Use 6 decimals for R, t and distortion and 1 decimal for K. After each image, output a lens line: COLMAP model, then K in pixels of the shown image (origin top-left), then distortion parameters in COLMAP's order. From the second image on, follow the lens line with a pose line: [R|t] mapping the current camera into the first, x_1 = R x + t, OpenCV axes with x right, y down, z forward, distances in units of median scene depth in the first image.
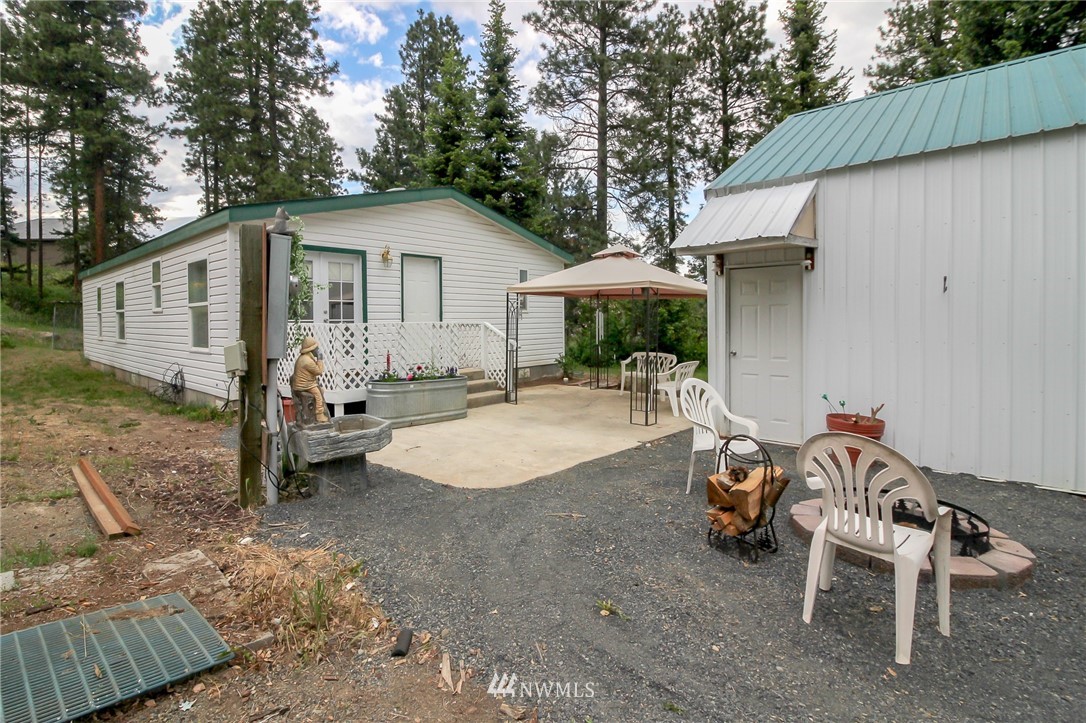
lens RADIAL K [[499.7, 0, 528.9], [0, 499.7, 360.7], [0, 0, 1]] dist [-0.000409, -0.000004]
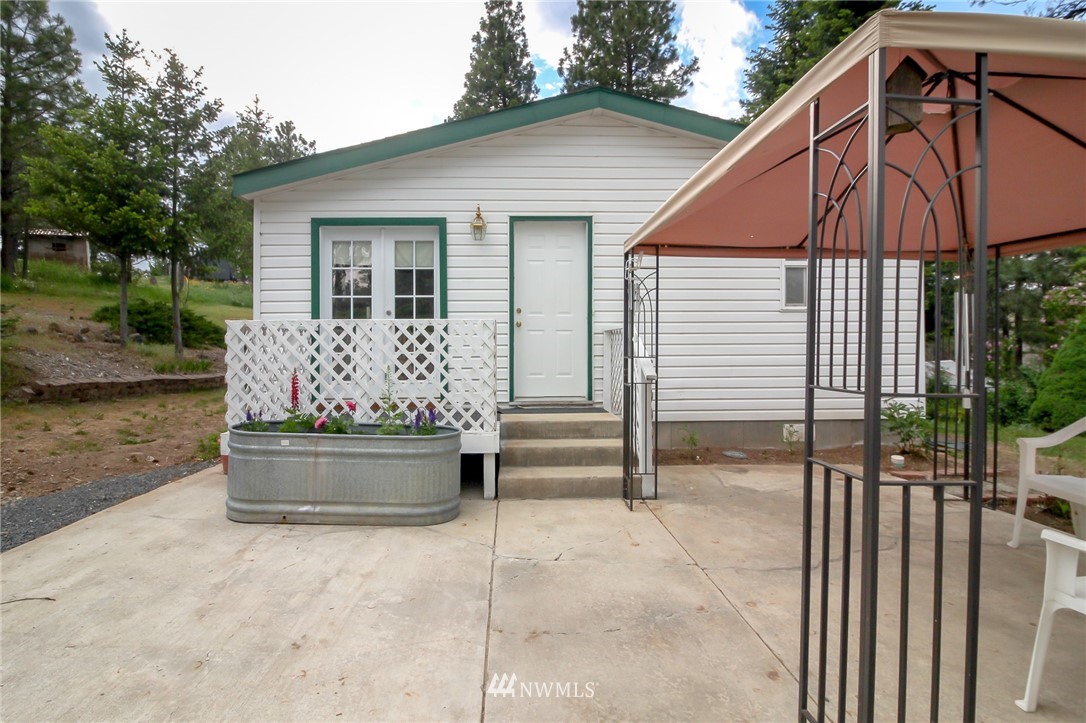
lens RADIAL K [[499.7, 0, 528.9], [0, 499.7, 360.7], [0, 0, 1]] dist [-0.000409, -0.000004]
pose [[0.697405, 0.024442, -0.716261, 0.217680], [-0.060652, 0.997846, -0.025003, -0.024478], [0.714106, 0.060880, 0.697385, 0.624476]]
